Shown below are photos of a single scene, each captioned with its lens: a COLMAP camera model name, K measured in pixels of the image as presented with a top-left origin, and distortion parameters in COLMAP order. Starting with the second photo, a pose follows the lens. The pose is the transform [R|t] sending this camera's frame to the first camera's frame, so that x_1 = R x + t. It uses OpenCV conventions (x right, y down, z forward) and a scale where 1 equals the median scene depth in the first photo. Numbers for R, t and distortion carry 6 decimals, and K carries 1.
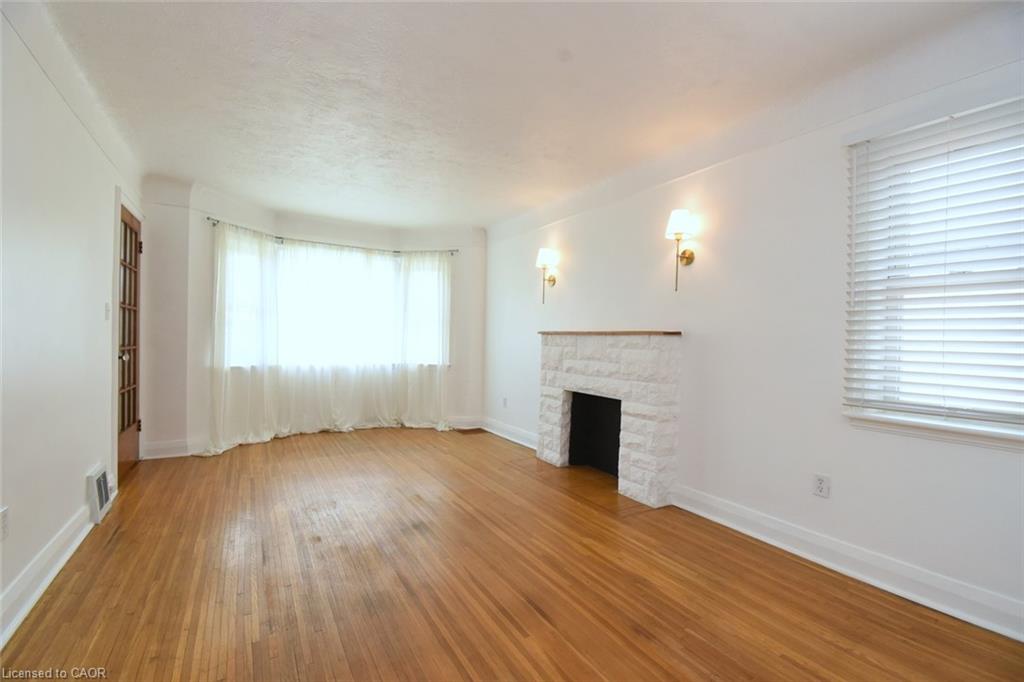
lens RADIAL K [[447.4, 0, 507.2], [0, 447.4, 343.2], [0, 0, 1]] dist [0.020222, -0.028029]
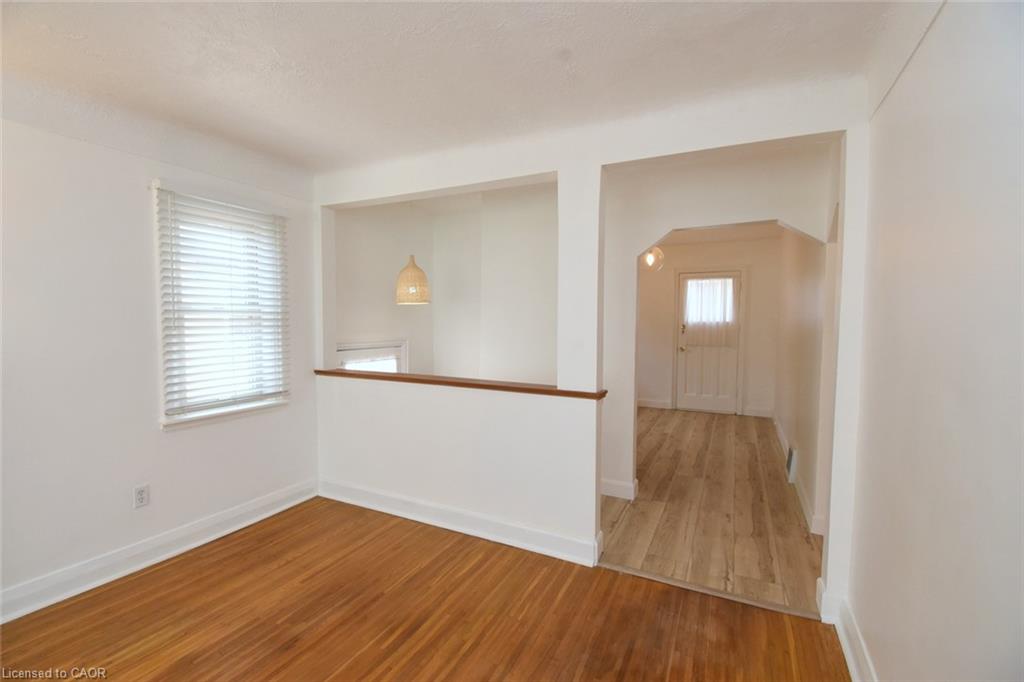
lens RADIAL K [[447.4, 0, 507.2], [0, 447.4, 343.2], [0, 0, 1]] dist [0.020222, -0.028029]
pose [[-0.539639, -0.071040, 0.838894, -0.415074], [-0.009564, 0.996887, 0.078267, -0.089704], [-0.841842, 0.034213, -0.538639, 0.539985]]
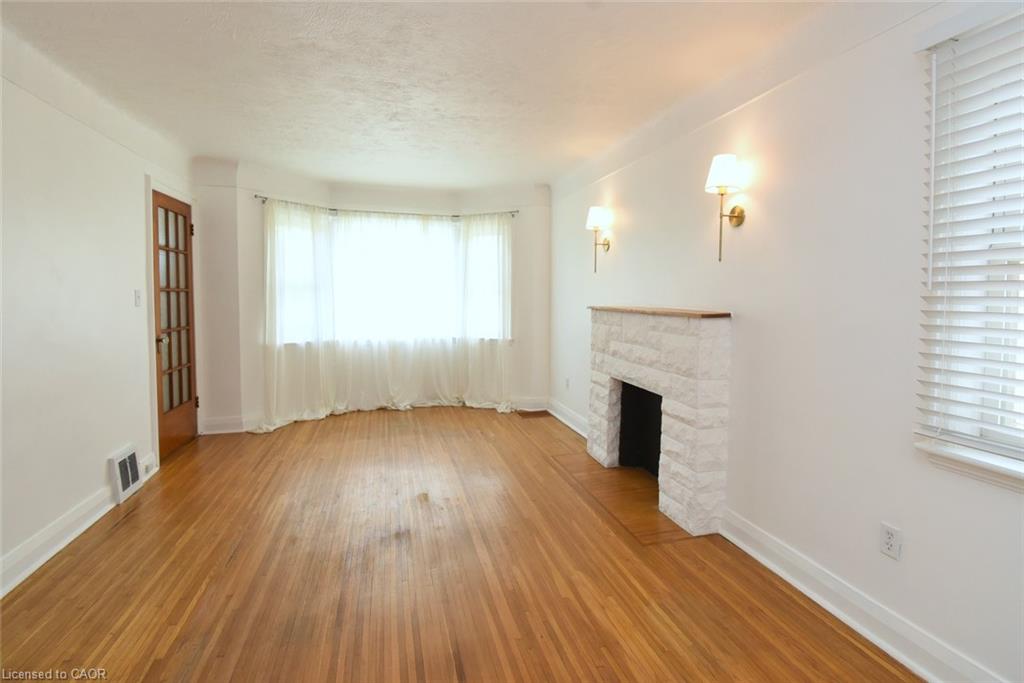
lens RADIAL K [[486.4, 0, 532.3], [0, 486.4, 316.0], [0, 0, 1]] dist [0.018037, -0.026940]
pose [[0.973306, -0.005731, -0.229438, 0.214467], [0.013174, 0.999435, 0.030924, -0.044444], [0.229131, -0.033121, 0.972832, 0.091010]]
